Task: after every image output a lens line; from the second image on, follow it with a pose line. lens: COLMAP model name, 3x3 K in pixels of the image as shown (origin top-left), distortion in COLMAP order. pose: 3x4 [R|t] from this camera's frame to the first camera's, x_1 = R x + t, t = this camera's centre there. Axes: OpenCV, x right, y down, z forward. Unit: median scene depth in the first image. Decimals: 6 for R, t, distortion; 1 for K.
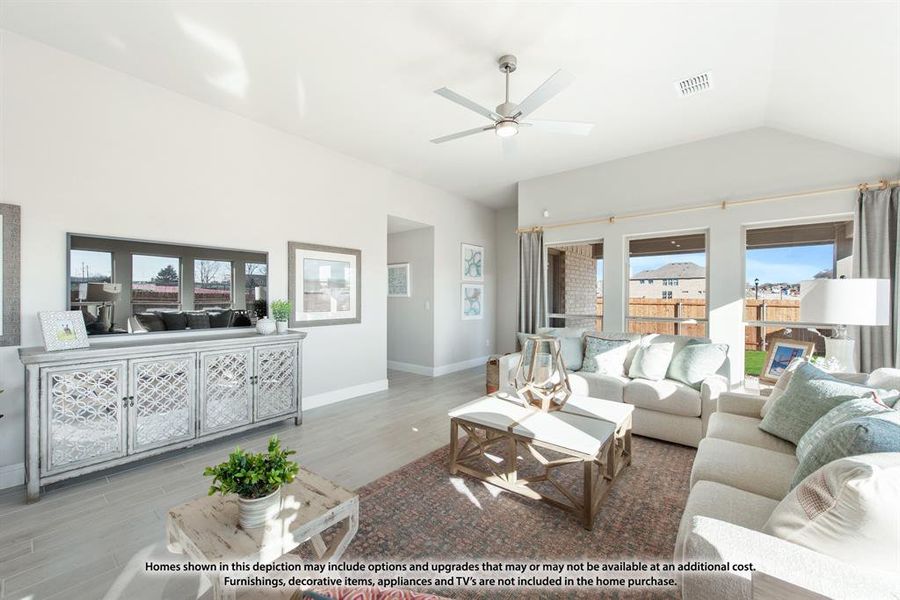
lens RADIAL K [[355.6, 0, 451.4], [0, 355.6, 296.0], [0, 0, 1]] dist [0.005931, -0.001004]
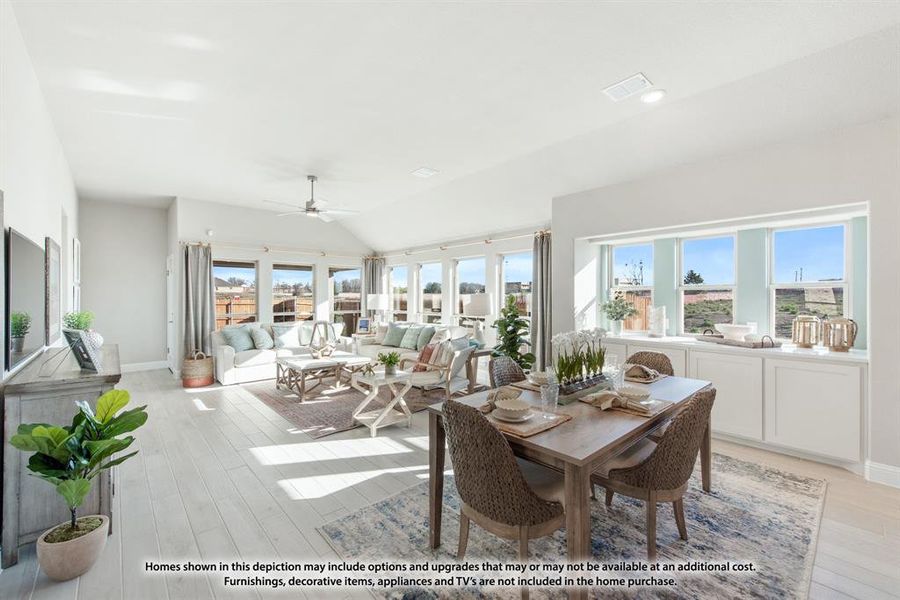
lens RADIAL K [[366.6, 0, 449.4], [0, 366.6, 298.0], [0, 0, 1]] dist [0.008972, -0.001480]
pose [[0.153097, -0.007858, 0.988180, -1.376382], [-0.001799, 0.999965, 0.008230, -0.030743], [-0.988209, -0.003038, 0.153078, -0.010376]]
